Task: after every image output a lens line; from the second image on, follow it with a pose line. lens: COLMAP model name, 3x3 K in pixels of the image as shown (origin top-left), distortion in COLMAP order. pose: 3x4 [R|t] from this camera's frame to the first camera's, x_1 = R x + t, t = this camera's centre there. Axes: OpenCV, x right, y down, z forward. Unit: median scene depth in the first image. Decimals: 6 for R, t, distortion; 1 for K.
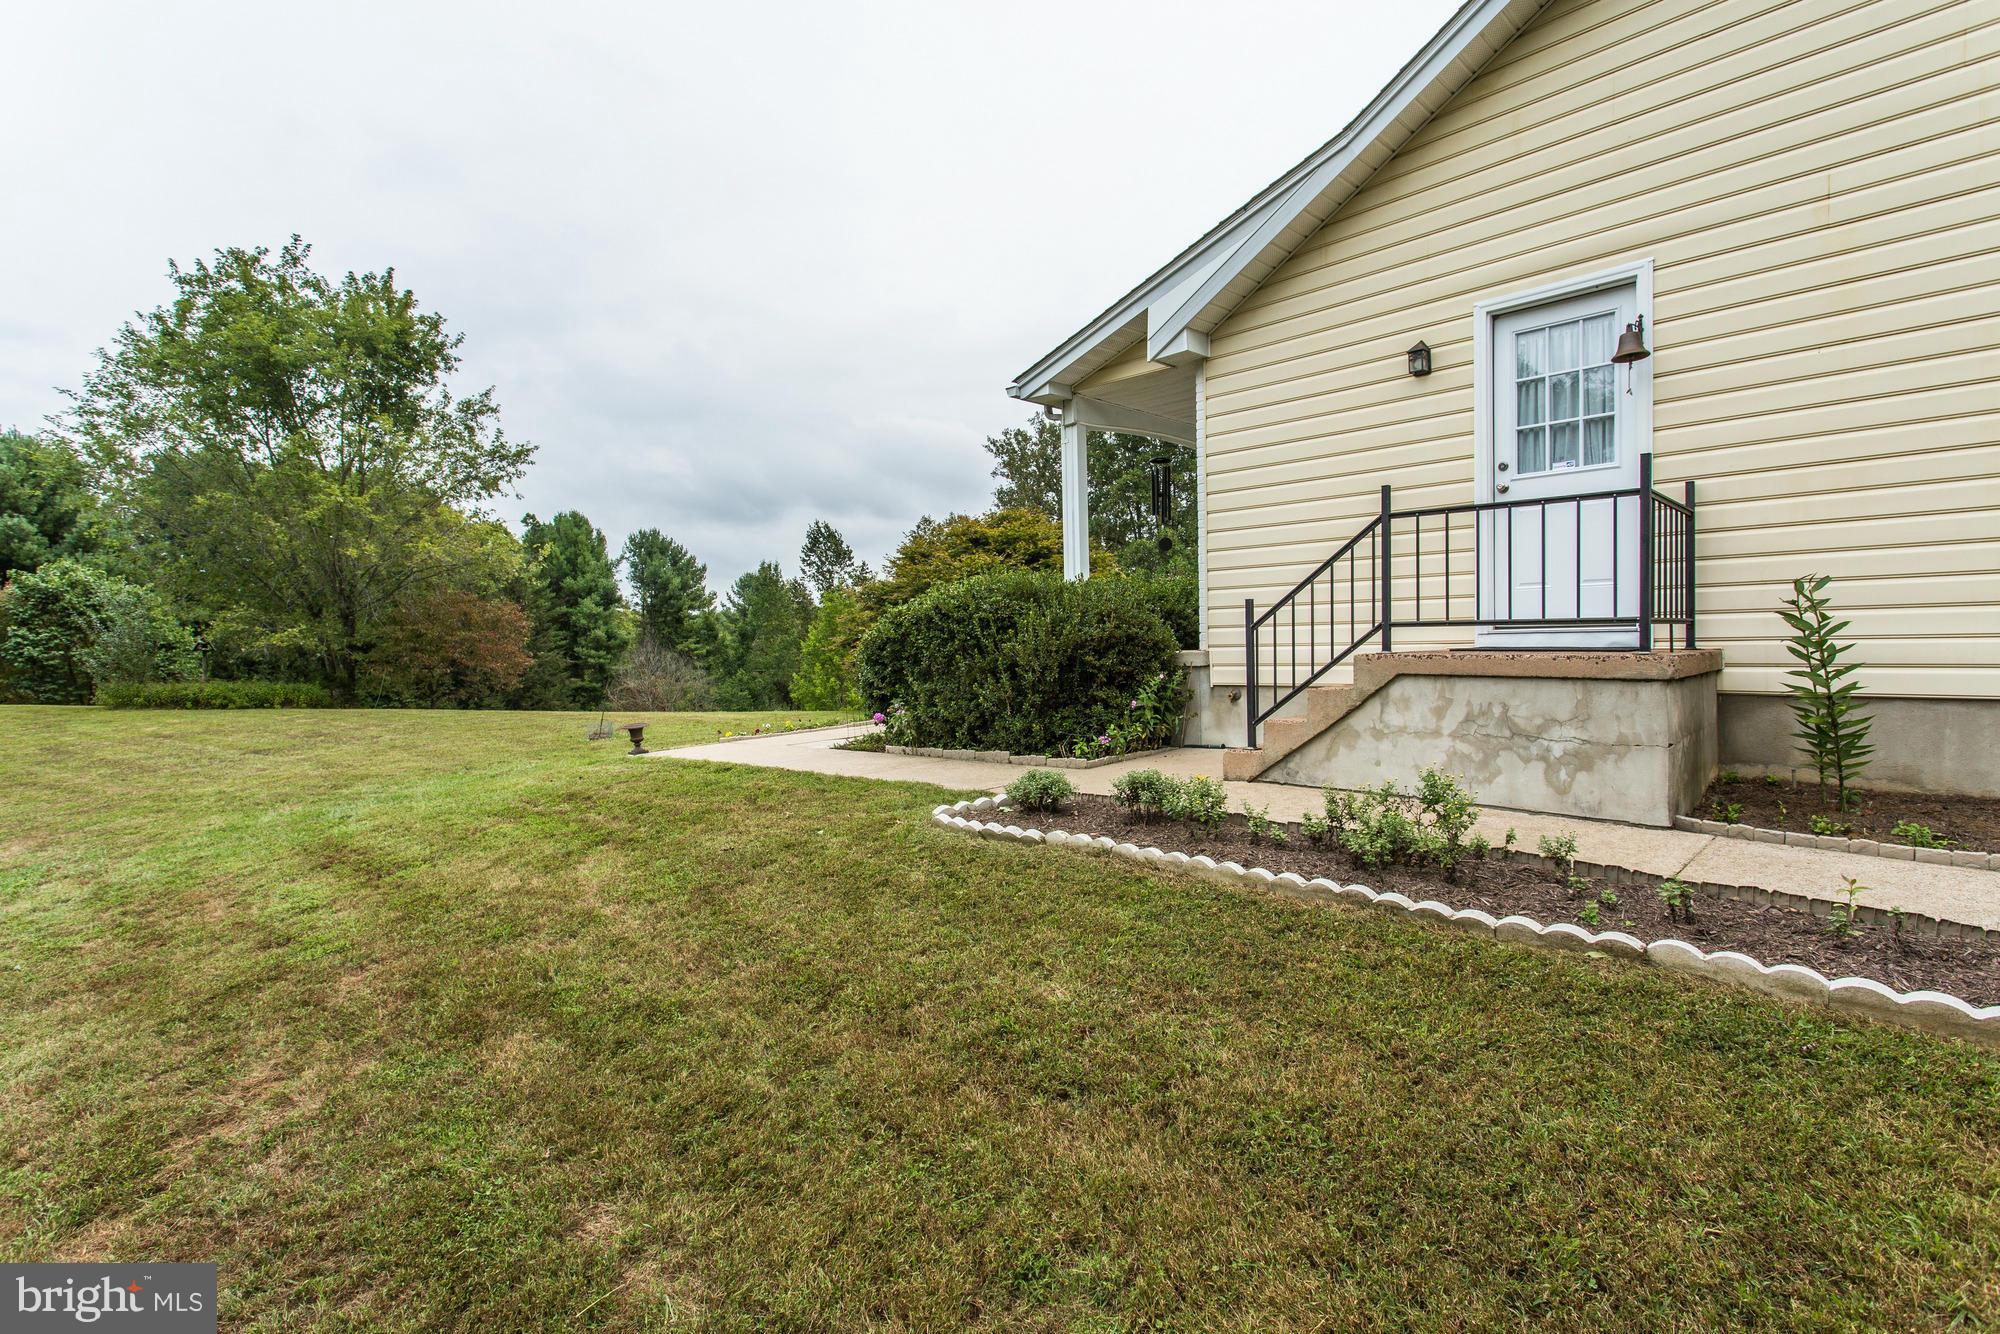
lens RADIAL K [[948.7, 0, 992.2], [0, 948.7, 660.0], [0, 0, 1]] dist [0.002323, 0.001219]
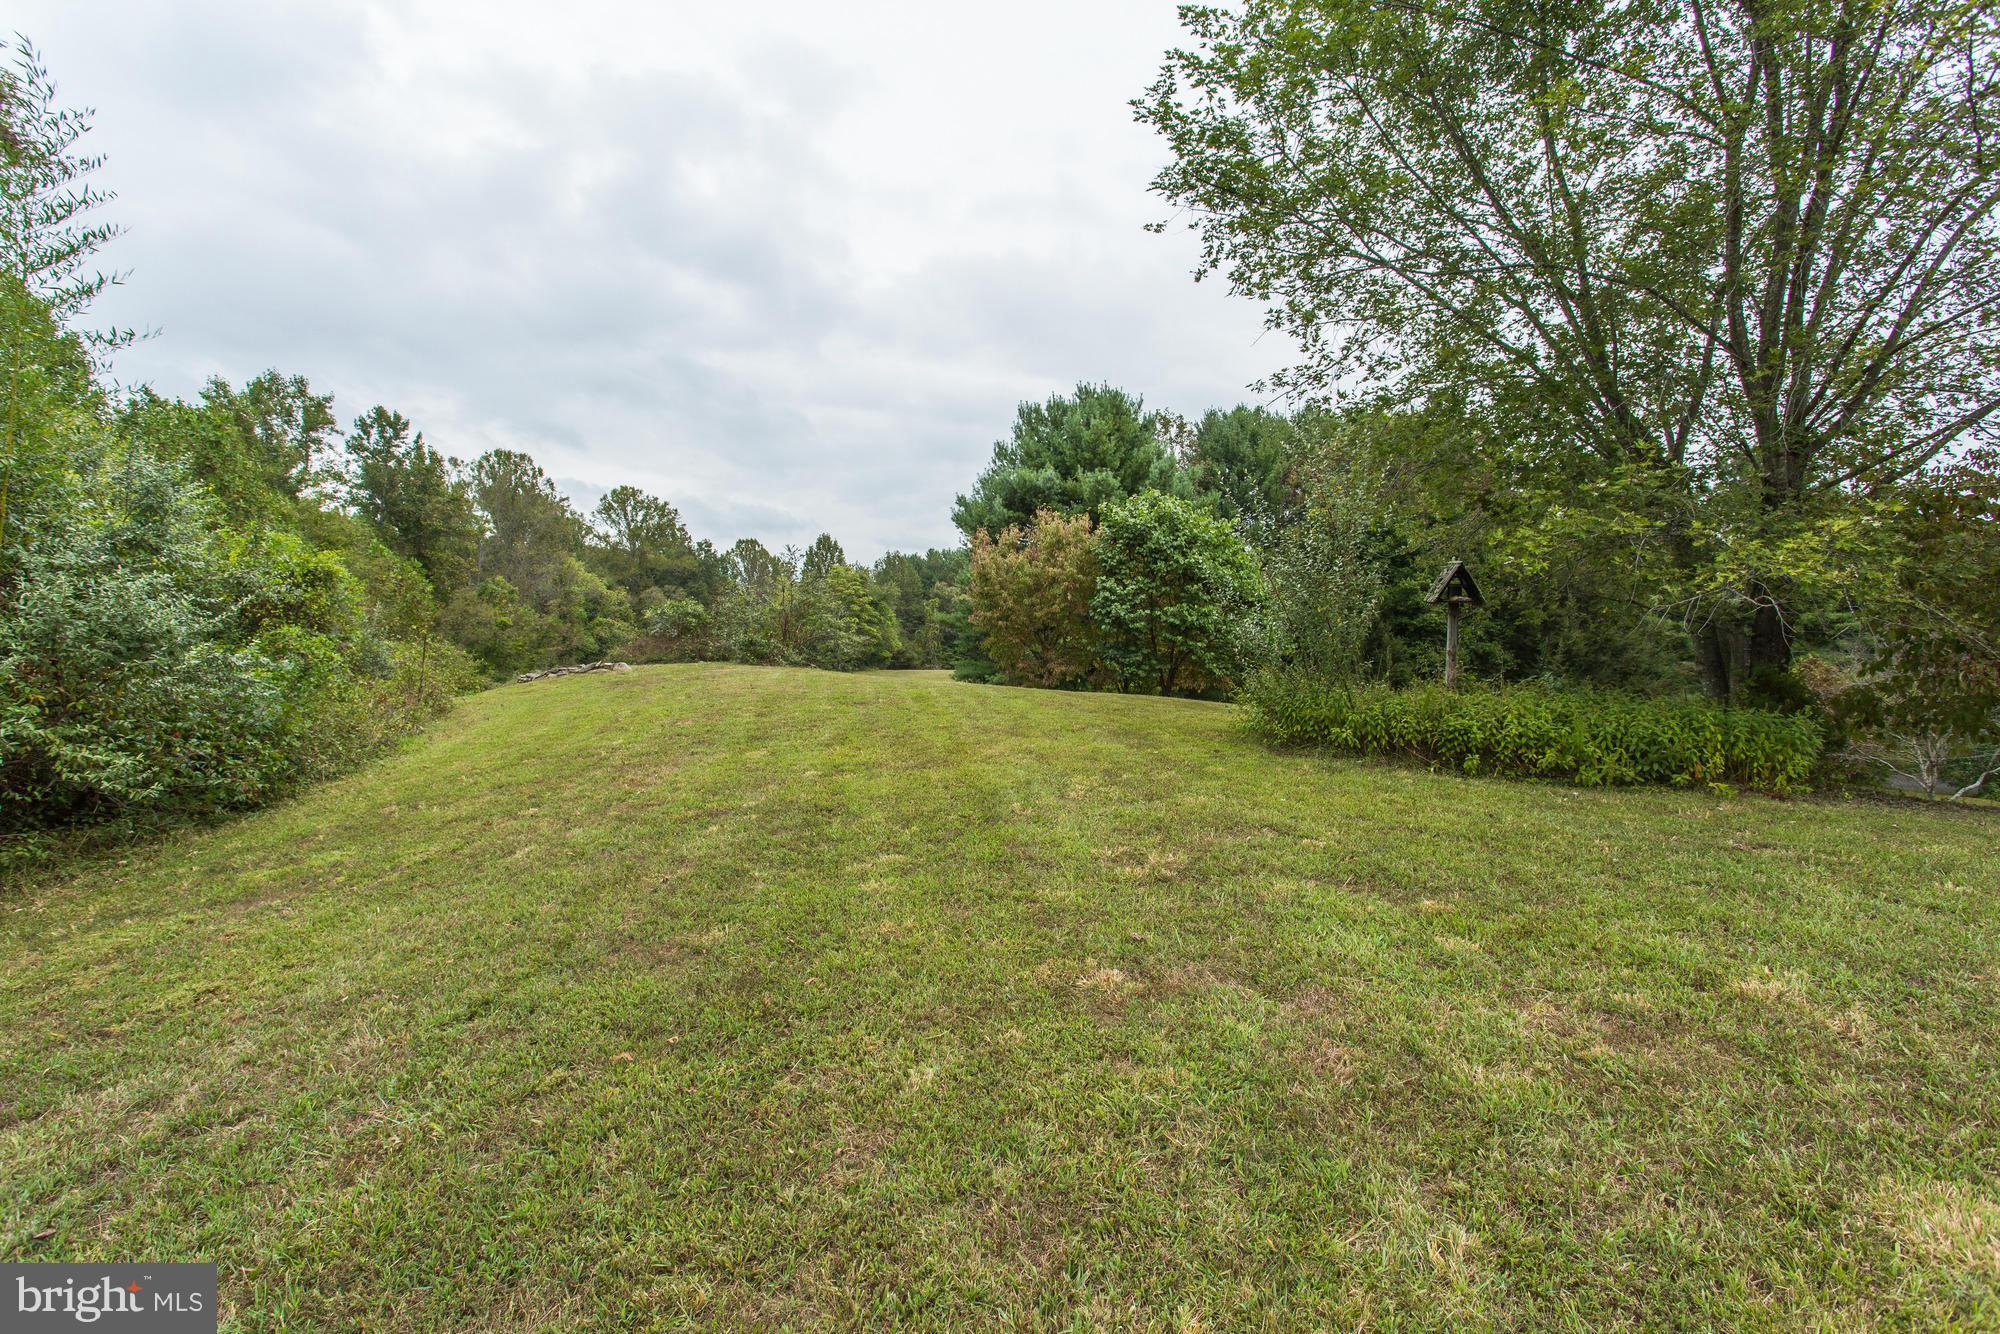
lens RADIAL K [[948.7, 0, 992.2], [0, 948.7, 660.0], [0, 0, 1]] dist [0.002323, 0.001219]
pose [[0.616079, 0.047967, -0.786223, -0.479093], [-0.021986, 0.998802, 0.043709, -0.000068], [0.787378, -0.009643, 0.616396, 0.459337]]
